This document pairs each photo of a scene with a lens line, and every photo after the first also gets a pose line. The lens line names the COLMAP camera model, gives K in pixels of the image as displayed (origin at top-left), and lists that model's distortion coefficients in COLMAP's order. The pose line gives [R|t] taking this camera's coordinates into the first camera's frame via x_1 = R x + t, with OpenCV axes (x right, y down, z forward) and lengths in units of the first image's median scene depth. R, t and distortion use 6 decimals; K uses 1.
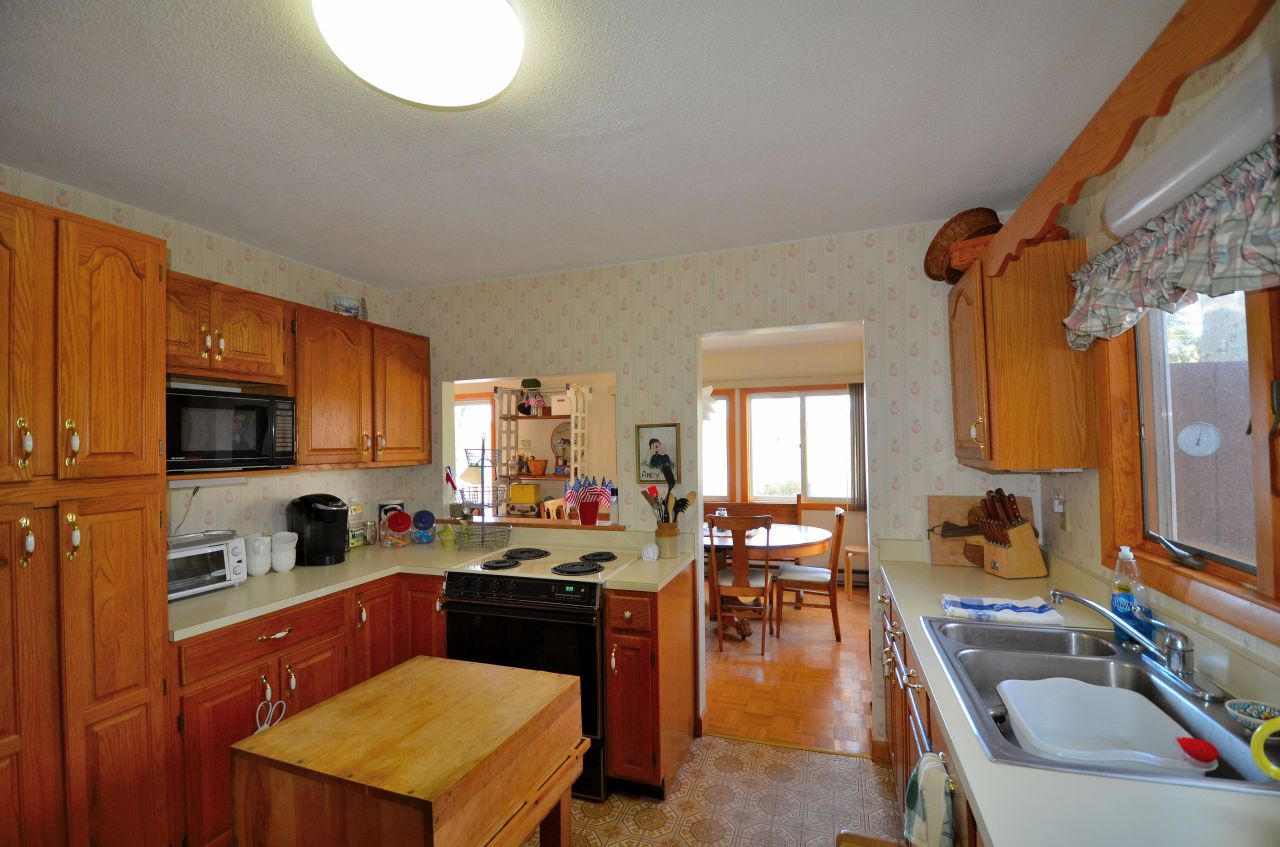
lens RADIAL K [[554.9, 0, 637.8], [0, 554.9, 427.7], [0, 0, 1]] dist [-0.021537, -0.002607]
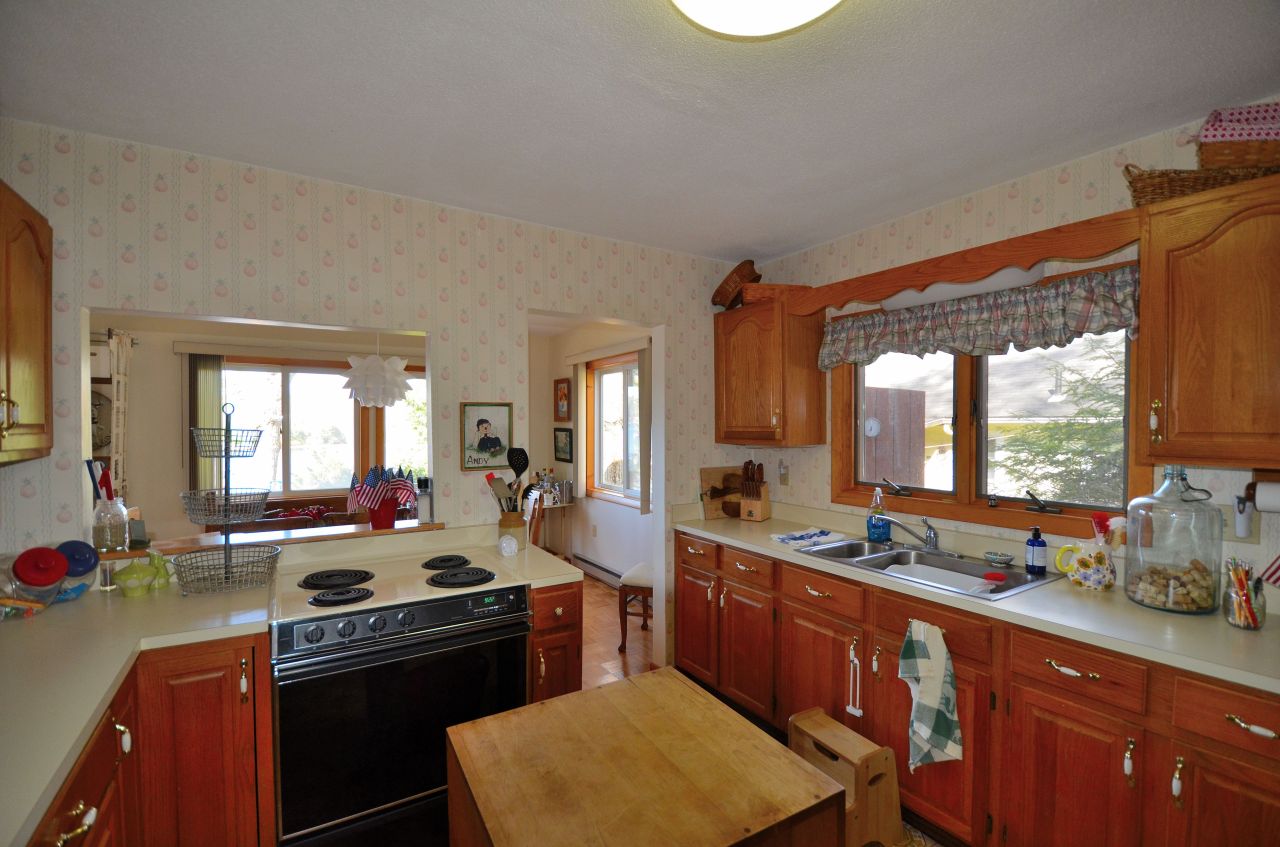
lens RADIAL K [[554.9, 0, 642.6], [0, 554.9, 426.1], [0, 0, 1]] dist [-0.021537, -0.002607]
pose [[0.614057, 0.013945, 0.789139, -0.539013], [-0.033431, 0.999406, 0.008354, 0.015738], [-0.788554, -0.031511, 0.614158, 0.273992]]
